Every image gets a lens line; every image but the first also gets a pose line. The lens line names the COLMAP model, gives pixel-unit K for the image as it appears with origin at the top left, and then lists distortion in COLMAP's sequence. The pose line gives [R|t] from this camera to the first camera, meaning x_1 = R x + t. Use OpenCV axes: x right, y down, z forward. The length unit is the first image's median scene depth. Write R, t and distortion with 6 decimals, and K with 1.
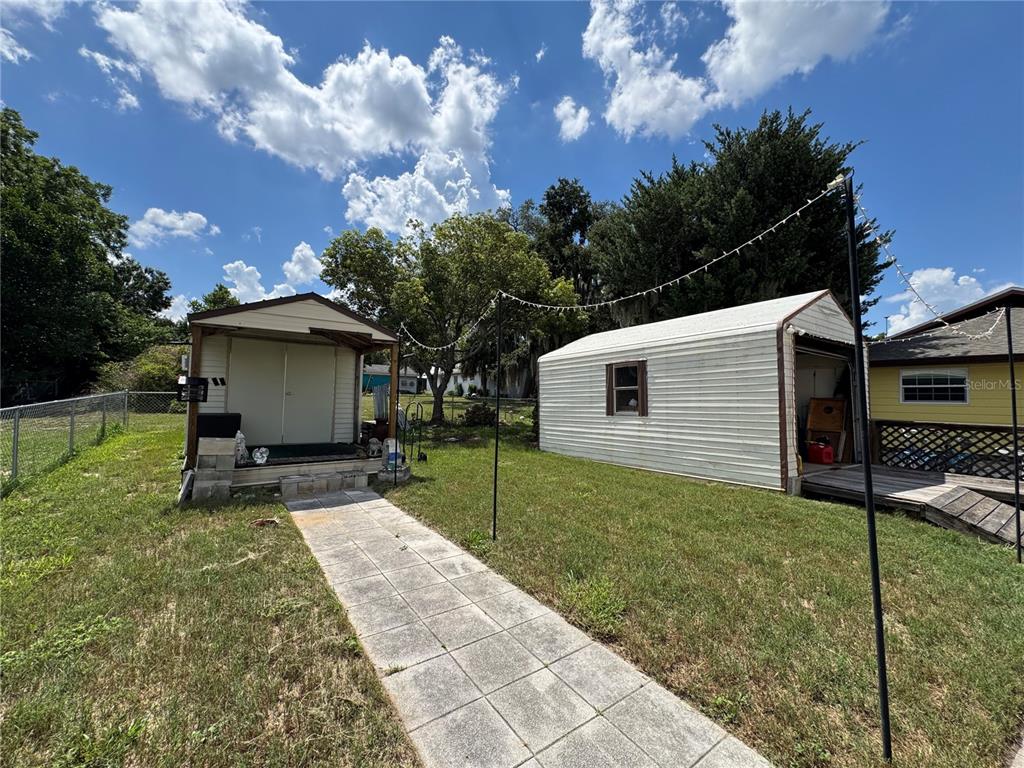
lens RADIAL K [[410.2, 0, 512.0], [0, 410.2, 384.0], [0, 0, 1]] dist [-0.002384, -0.000579]
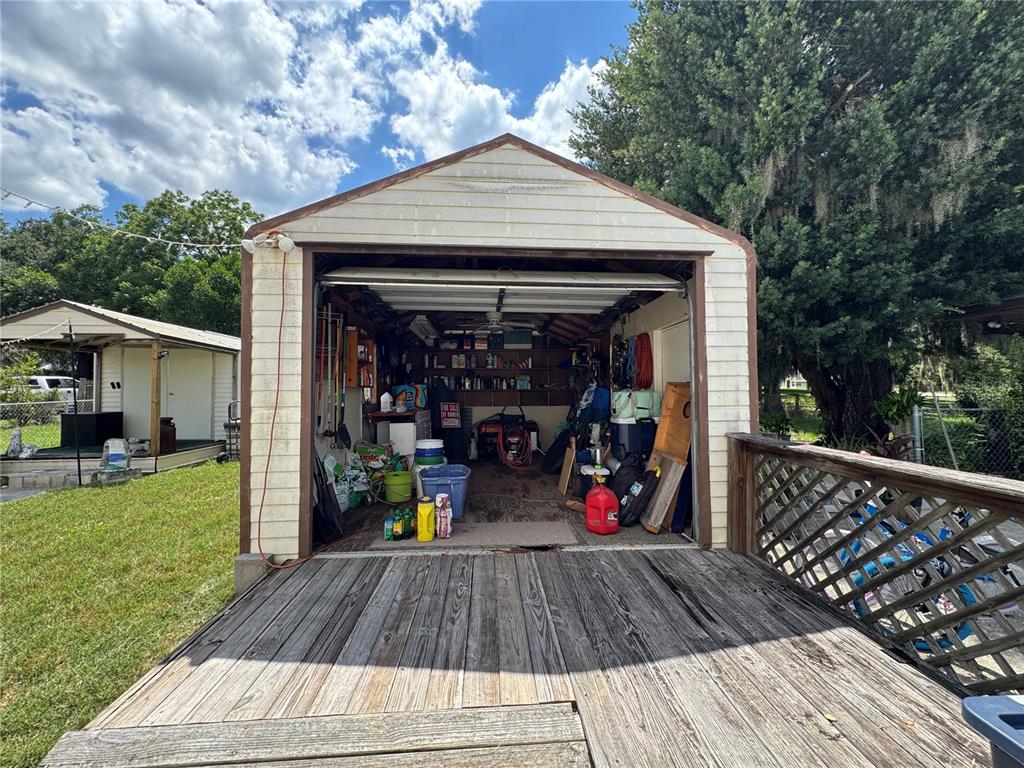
lens RADIAL K [[400.9, 0, 512.0], [0, 400.9, 384.0], [0, 0, 1]] dist [-0.001268, -0.000232]
pose [[0.861831, -0.031644, -0.506207, 0.858732], [0.035616, 0.999364, -0.001836, 0.033249], [0.505943, -0.016447, 0.862410, 0.571415]]
